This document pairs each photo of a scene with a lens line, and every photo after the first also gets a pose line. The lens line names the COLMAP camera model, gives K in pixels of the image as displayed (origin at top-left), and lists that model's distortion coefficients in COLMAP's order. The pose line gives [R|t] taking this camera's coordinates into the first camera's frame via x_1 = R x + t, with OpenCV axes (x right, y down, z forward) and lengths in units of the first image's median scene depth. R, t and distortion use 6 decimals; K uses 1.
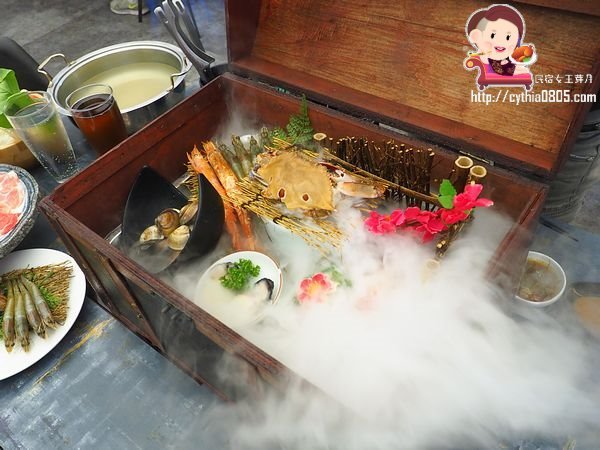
lens RADIAL K [[509.2, 0, 300.0], [0, 509.2, 225.0], [0, 0, 1]] dist [0.054221, -0.132407]
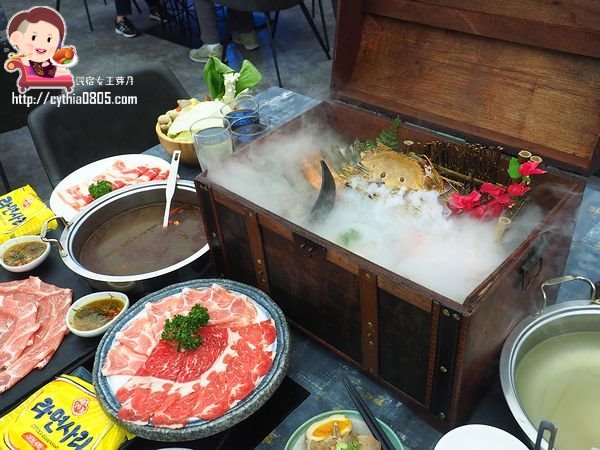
lens RADIAL K [[584.0, 0, 300.0], [0, 584.0, 225.0], [0, 0, 1]] dist [-0.004985, -0.009343]
pose [[0.997376, 0.060613, -0.039586, -0.161029], [-0.065937, 0.986319, -0.151089, 0.263865], [0.029886, 0.153303, 0.987727, -0.426271]]
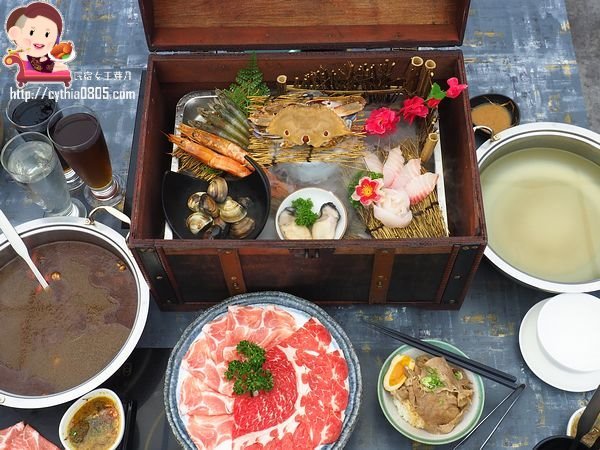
lens RADIAL K [[766.0, 0, 300.0], [0, 766.0, 225.0], [0, 0, 1]] dist [-0.014902, -0.021803]
pose [[0.785080, -0.504957, 0.358703, -0.741150], [0.412175, 0.858187, 0.305985, -0.413484], [-0.462344, -0.092375, 0.881876, -0.615295]]
